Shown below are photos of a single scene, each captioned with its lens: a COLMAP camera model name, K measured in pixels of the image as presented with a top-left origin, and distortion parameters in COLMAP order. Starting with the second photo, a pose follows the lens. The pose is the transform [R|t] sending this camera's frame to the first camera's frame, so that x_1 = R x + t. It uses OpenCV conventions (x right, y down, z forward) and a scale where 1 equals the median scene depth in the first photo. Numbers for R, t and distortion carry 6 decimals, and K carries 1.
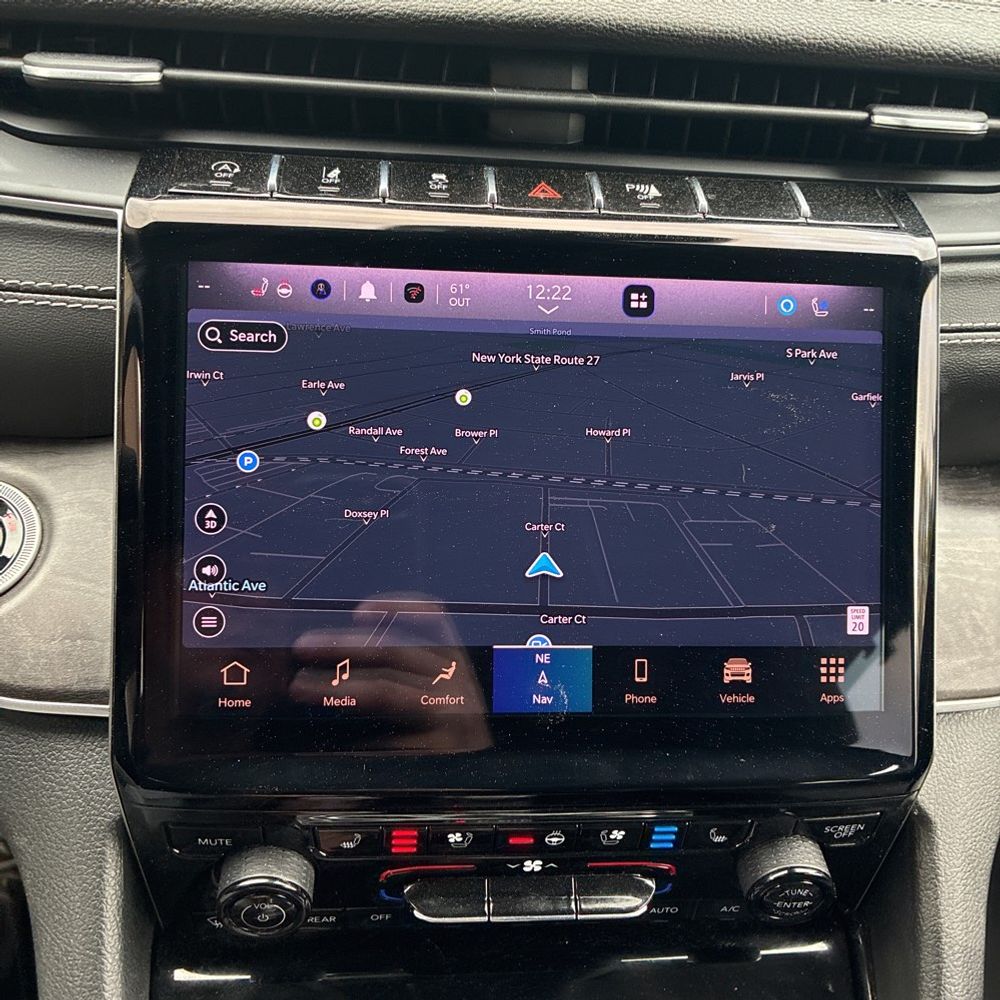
lens RADIAL K [[1003.6, 0, 504.6], [0, 1003.6, 502.0], [0, 0, 1]] dist [0.027196, 0.000000]
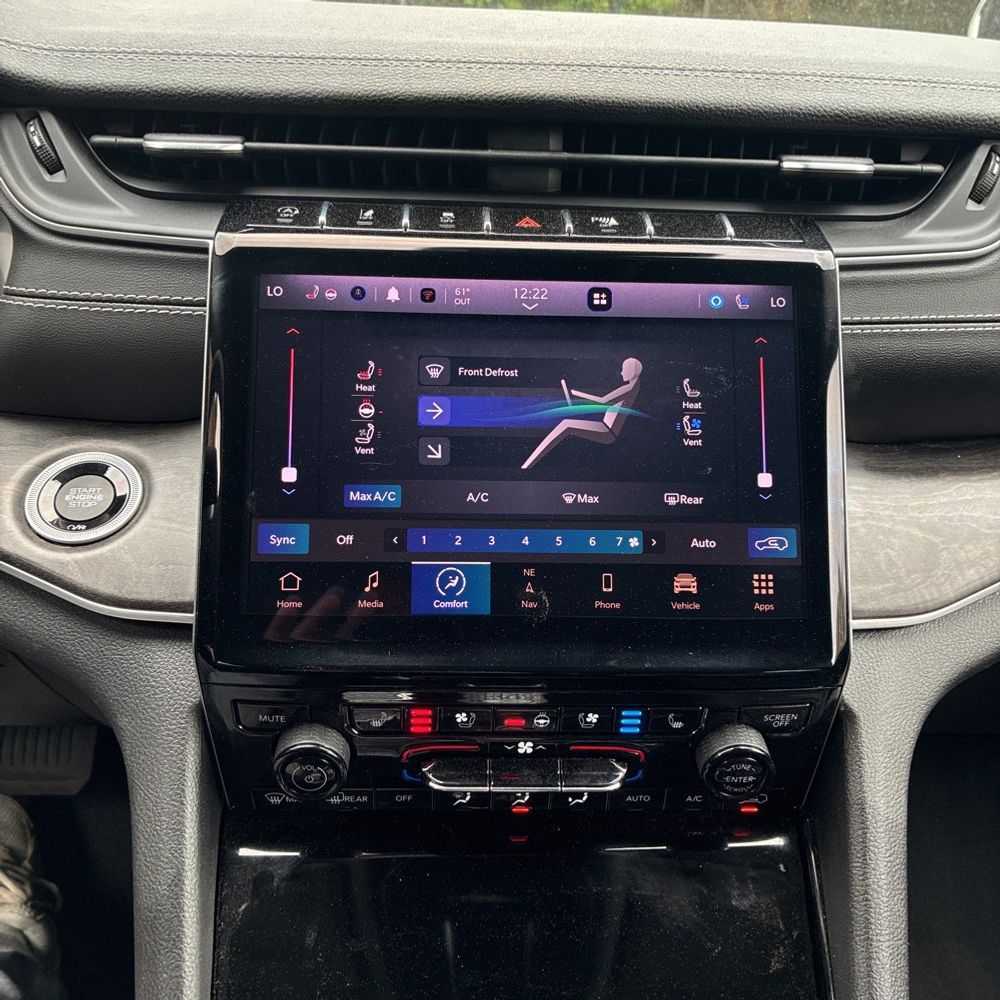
lens RADIAL K [[1003.6, 0, 501.8], [0, 1003.6, 501.4], [0, 0, 1]] dist [0.027196, 0.000000]
pose [[0.998723, -0.015666, -0.048036, 0.063224], [0.009959, 0.993102, -0.116834, 0.206325], [0.049535, 0.116207, 0.991989, -0.261750]]
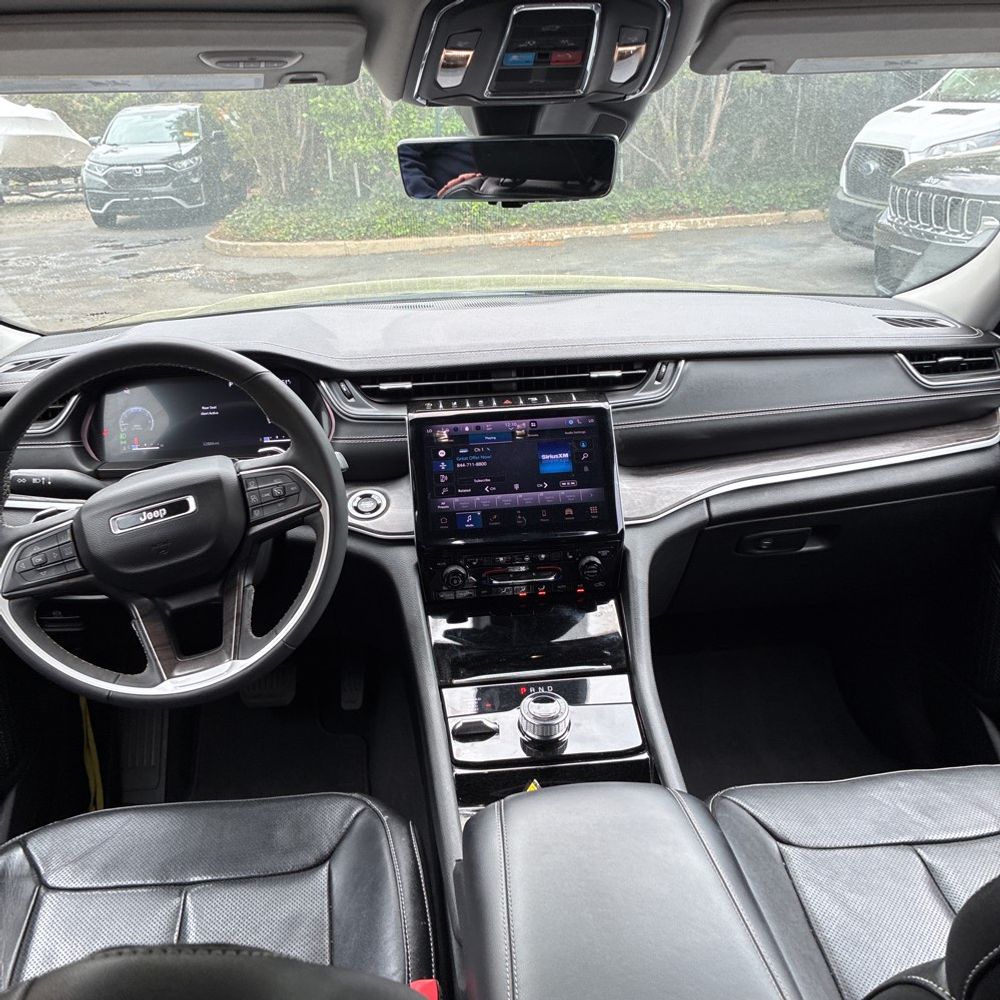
lens RADIAL K [[1003.6, 0, 492.0], [0, 1003.6, 499.7], [0, 0, 1]] dist [0.027196, 0.000000]
pose [[0.994021, -0.106711, -0.023150, 0.028892], [0.098355, 0.967089, -0.234659, 0.994538], [0.047428, 0.230979, 0.971802, -2.780281]]
